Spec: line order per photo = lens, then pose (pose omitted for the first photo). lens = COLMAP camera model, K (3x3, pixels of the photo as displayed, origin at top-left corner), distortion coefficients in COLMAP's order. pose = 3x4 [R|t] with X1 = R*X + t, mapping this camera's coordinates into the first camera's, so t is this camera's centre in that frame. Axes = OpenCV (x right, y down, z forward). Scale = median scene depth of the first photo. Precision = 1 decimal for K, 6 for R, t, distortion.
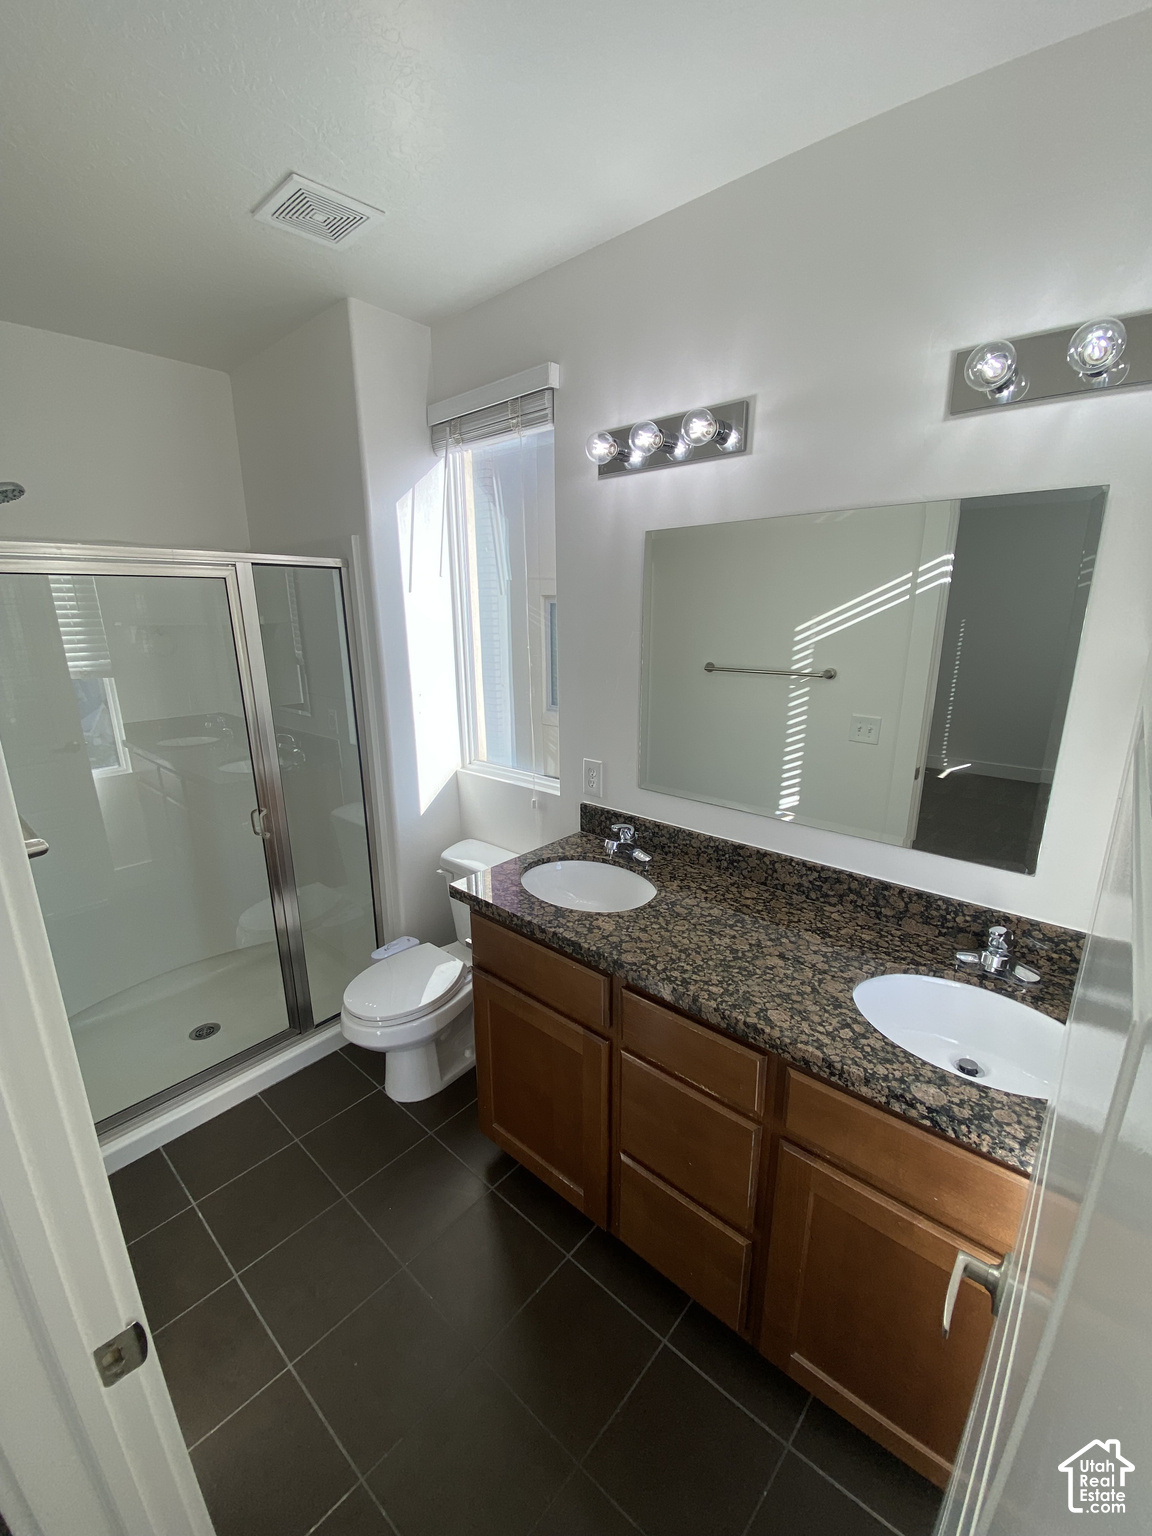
lens RADIAL K [[619.2, 0, 576.1], [0, 619.2, 773.7], [0, 0, 1]] dist [0.003224, -0.000039]
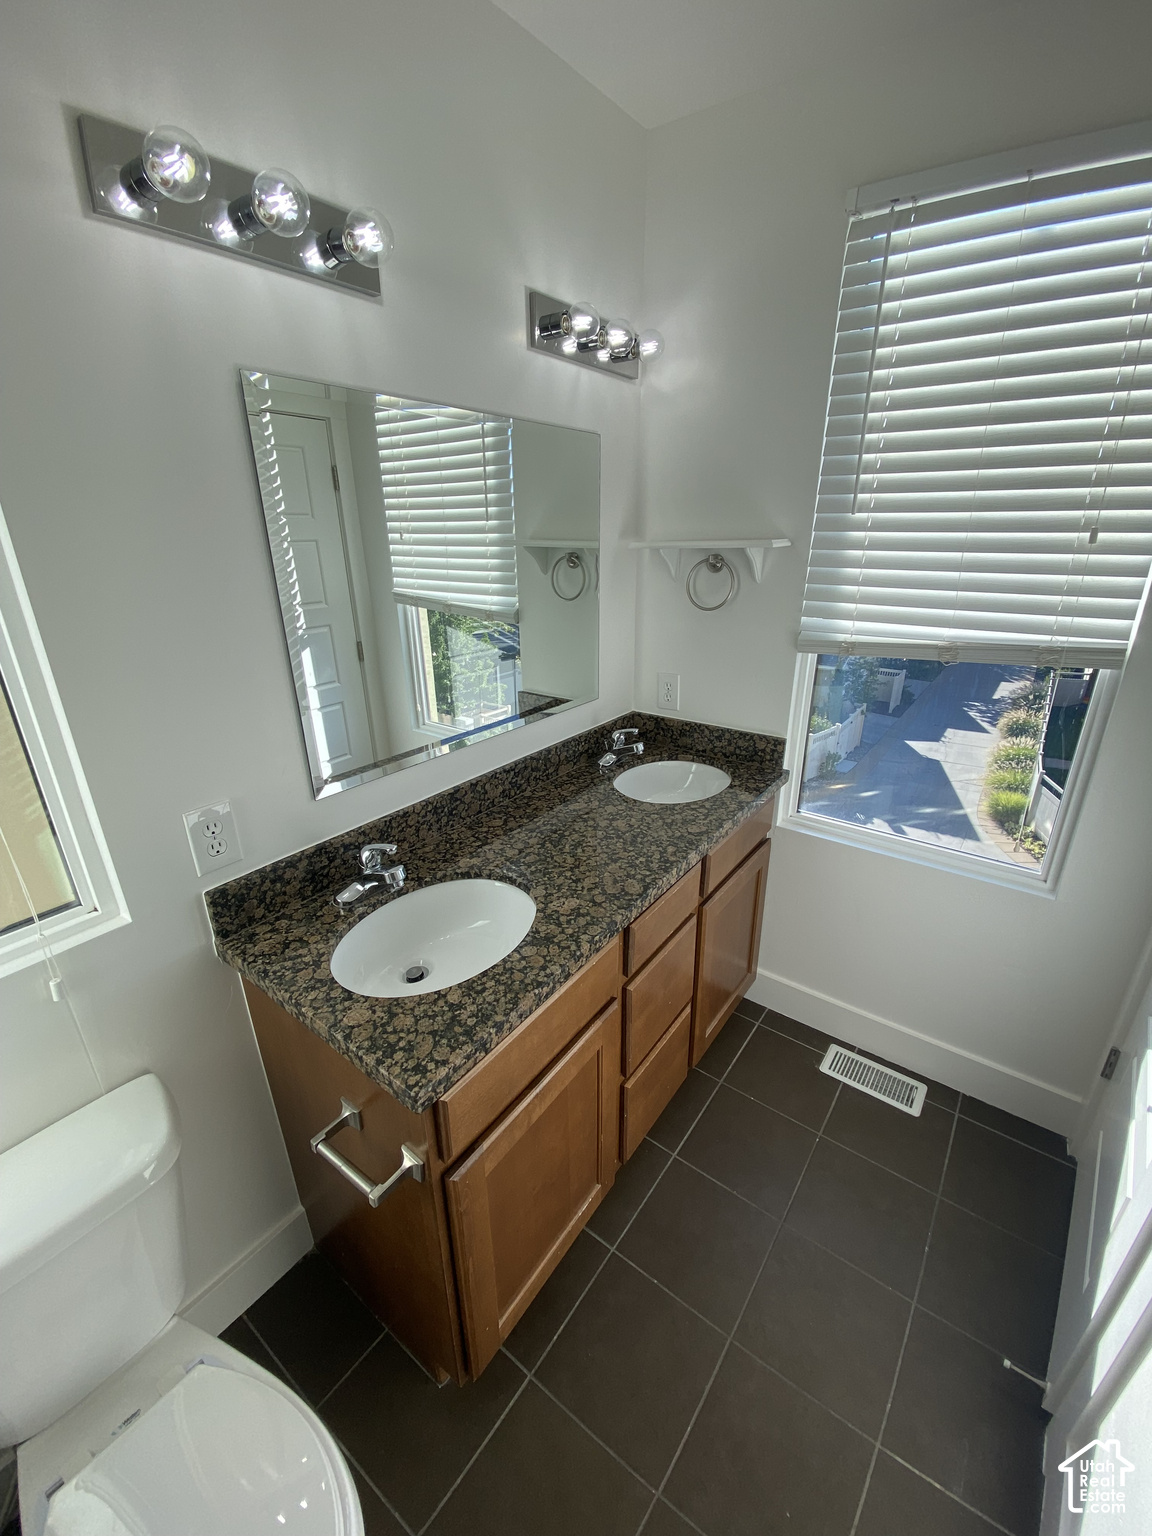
lens RADIAL K [[619.2, 0, 580.8], [0, 619.2, 768.4], [0, 0, 1]] dist [0.003224, -0.000039]
pose [[-0.099265, -0.348552, 0.932018, -0.625472], [0.264111, 0.893820, 0.362397, -0.203873], [-0.959371, 0.282129, 0.003331, 0.870555]]
